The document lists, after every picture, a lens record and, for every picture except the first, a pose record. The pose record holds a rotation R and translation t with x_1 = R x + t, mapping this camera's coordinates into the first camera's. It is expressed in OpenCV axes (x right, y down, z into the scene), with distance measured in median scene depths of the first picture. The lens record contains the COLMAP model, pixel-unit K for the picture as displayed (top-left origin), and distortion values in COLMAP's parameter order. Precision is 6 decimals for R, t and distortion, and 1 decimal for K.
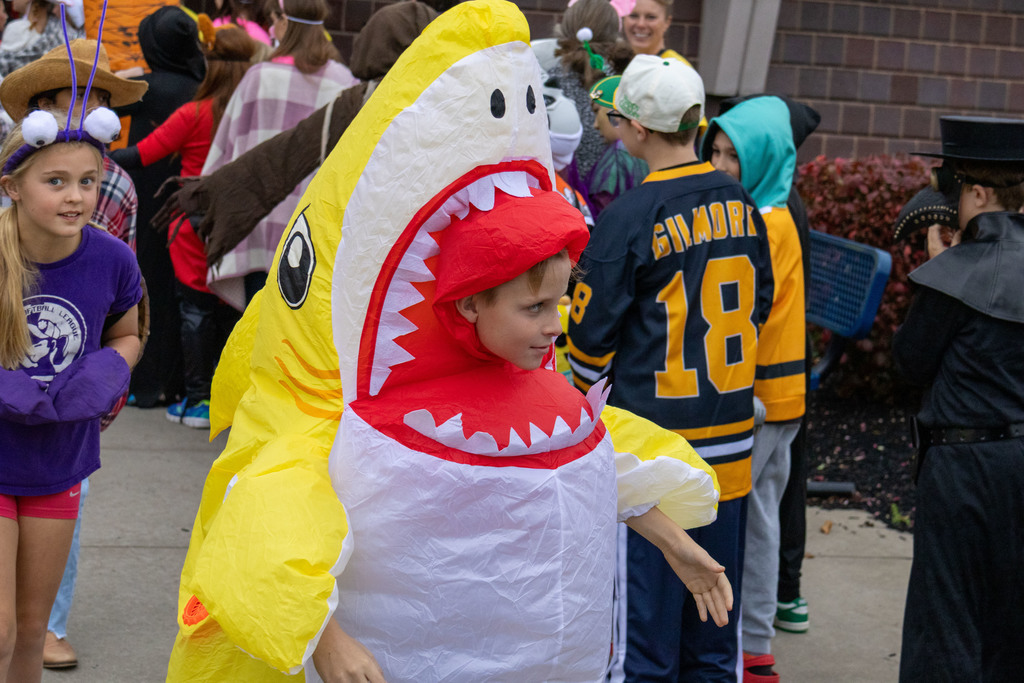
lens RADIAL K [[2695.3, 0, 512.1], [0, 2695.3, 341.9], [0, 0, 1]] dist [-0.128006, 0.000000]
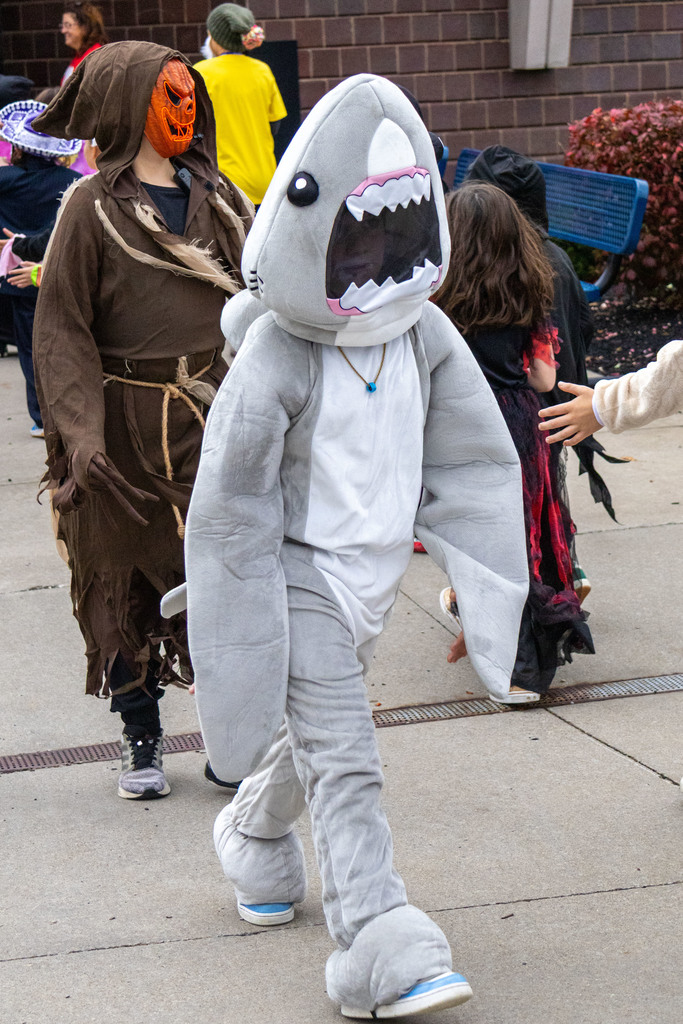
lens RADIAL K [[3007.6, 0, 341.3], [0, 3007.6, 511.7], [0, 0, 1]] dist [-0.106289, 0.000000]
pose [[0.991363, -0.110603, -0.070472, 0.077287], [0.113324, 0.992911, 0.035852, 0.047458], [0.066007, -0.043528, 0.996869, -0.337863]]
